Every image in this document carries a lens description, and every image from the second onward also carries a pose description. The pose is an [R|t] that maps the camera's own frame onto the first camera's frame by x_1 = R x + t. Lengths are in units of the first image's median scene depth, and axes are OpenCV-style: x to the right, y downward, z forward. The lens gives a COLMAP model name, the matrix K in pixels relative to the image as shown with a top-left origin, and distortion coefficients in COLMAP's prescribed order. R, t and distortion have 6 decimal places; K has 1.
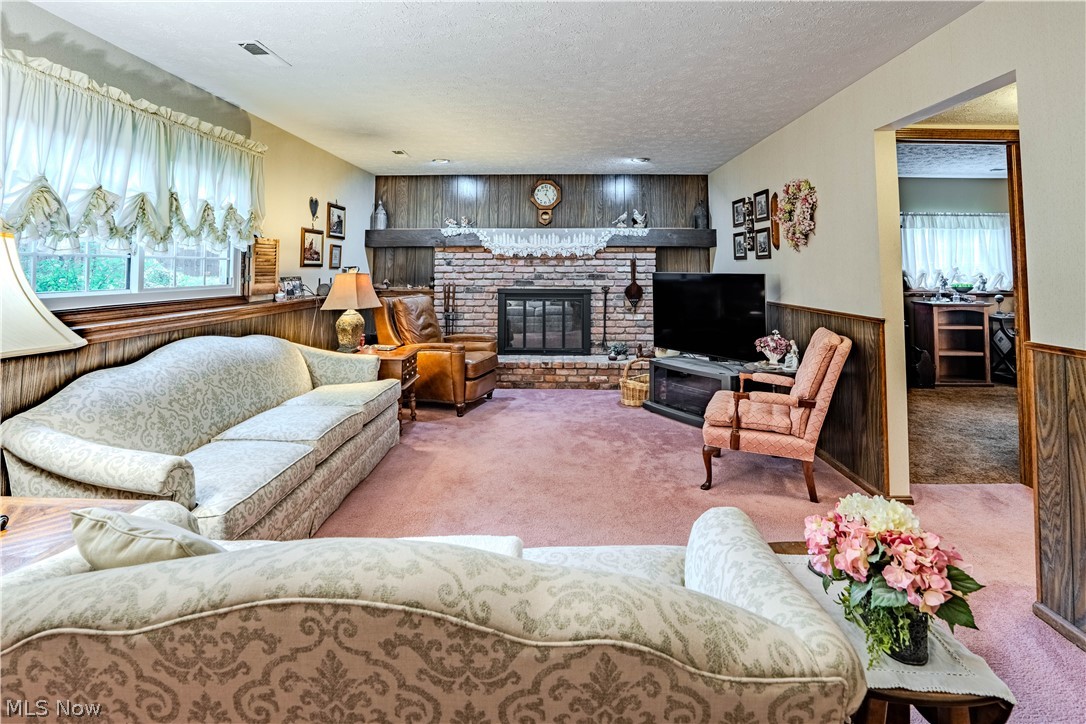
lens RADIAL K [[538.2, 0, 543.8], [0, 538.2, 274.4], [0, 0, 1]] dist [-0.041169, 0.019020]
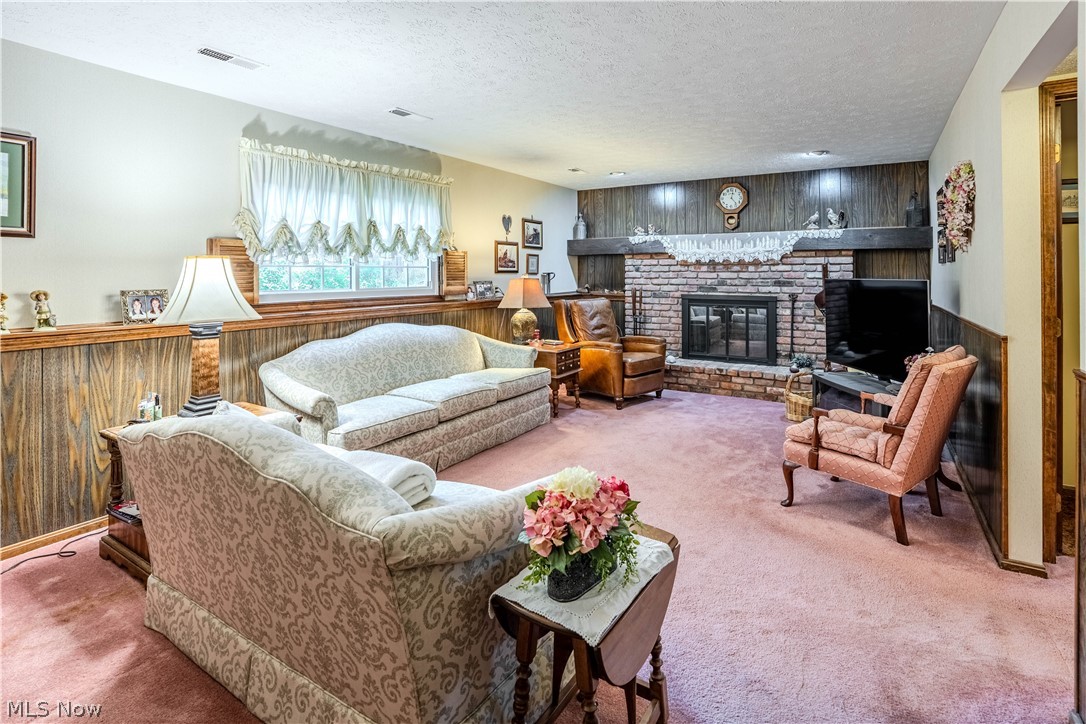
lens RADIAL K [[533.1, 0, 542.5], [0, 533.1, 318.6], [0, 0, 1]] dist [-0.048256, 0.000072]
pose [[0.864768, 0.039853, -0.500587, 0.207783], [-0.004022, 0.997364, 0.072455, 0.000878], [0.502155, -0.060643, 0.862649, -0.006954]]
